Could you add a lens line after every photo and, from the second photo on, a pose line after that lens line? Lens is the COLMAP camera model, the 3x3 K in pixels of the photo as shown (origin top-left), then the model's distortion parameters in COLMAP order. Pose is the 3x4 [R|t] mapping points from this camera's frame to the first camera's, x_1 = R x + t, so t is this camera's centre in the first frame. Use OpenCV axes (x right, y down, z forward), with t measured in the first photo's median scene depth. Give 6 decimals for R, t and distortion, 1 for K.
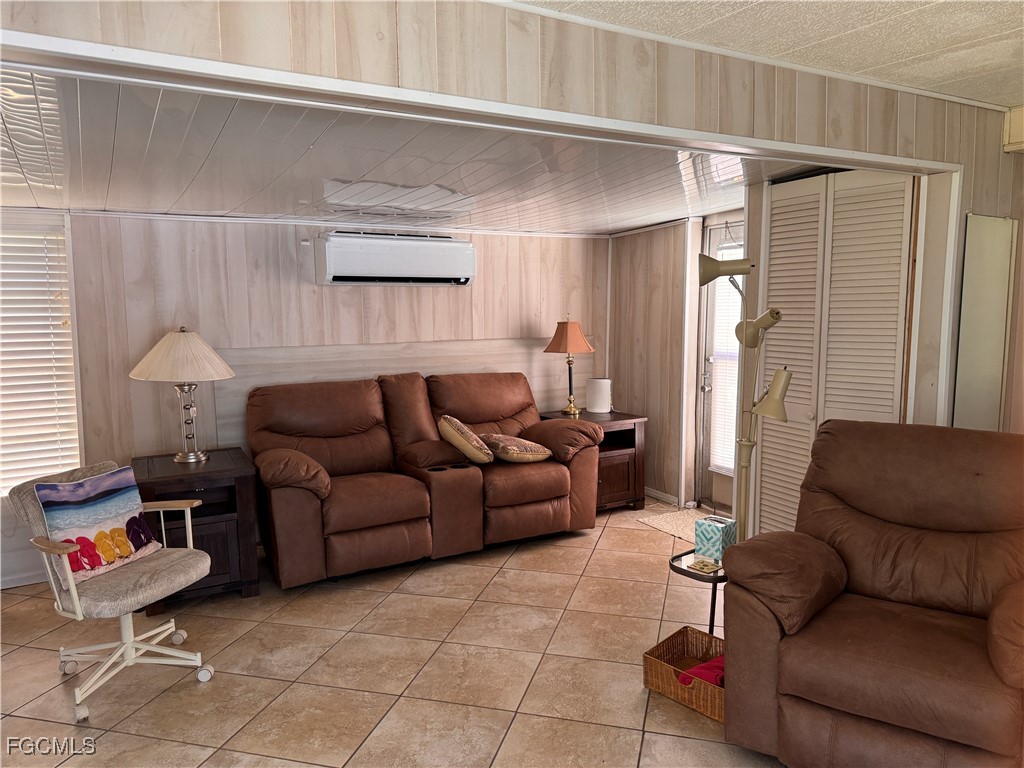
lens RADIAL K [[722.1, 0, 512.0], [0, 722.1, 384.0], [0, 0, 1]] dist [0.069849, -0.107500]
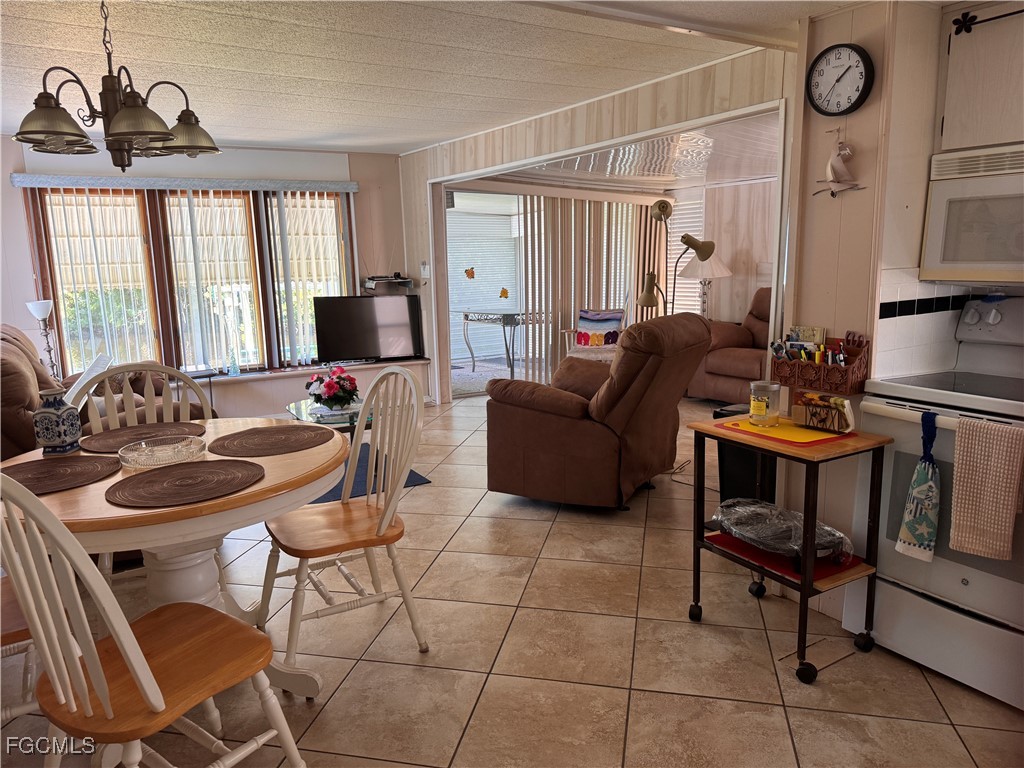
lens RADIAL K [[722.1, 0, 512.0], [0, 722.1, 384.0], [0, 0, 1]] dist [0.069849, -0.107500]
pose [[0.028436, 0.190970, -0.981184, 1.838916], [-0.090642, 0.978029, 0.187729, -0.061378], [0.995477, 0.083598, 0.045122, 0.628159]]
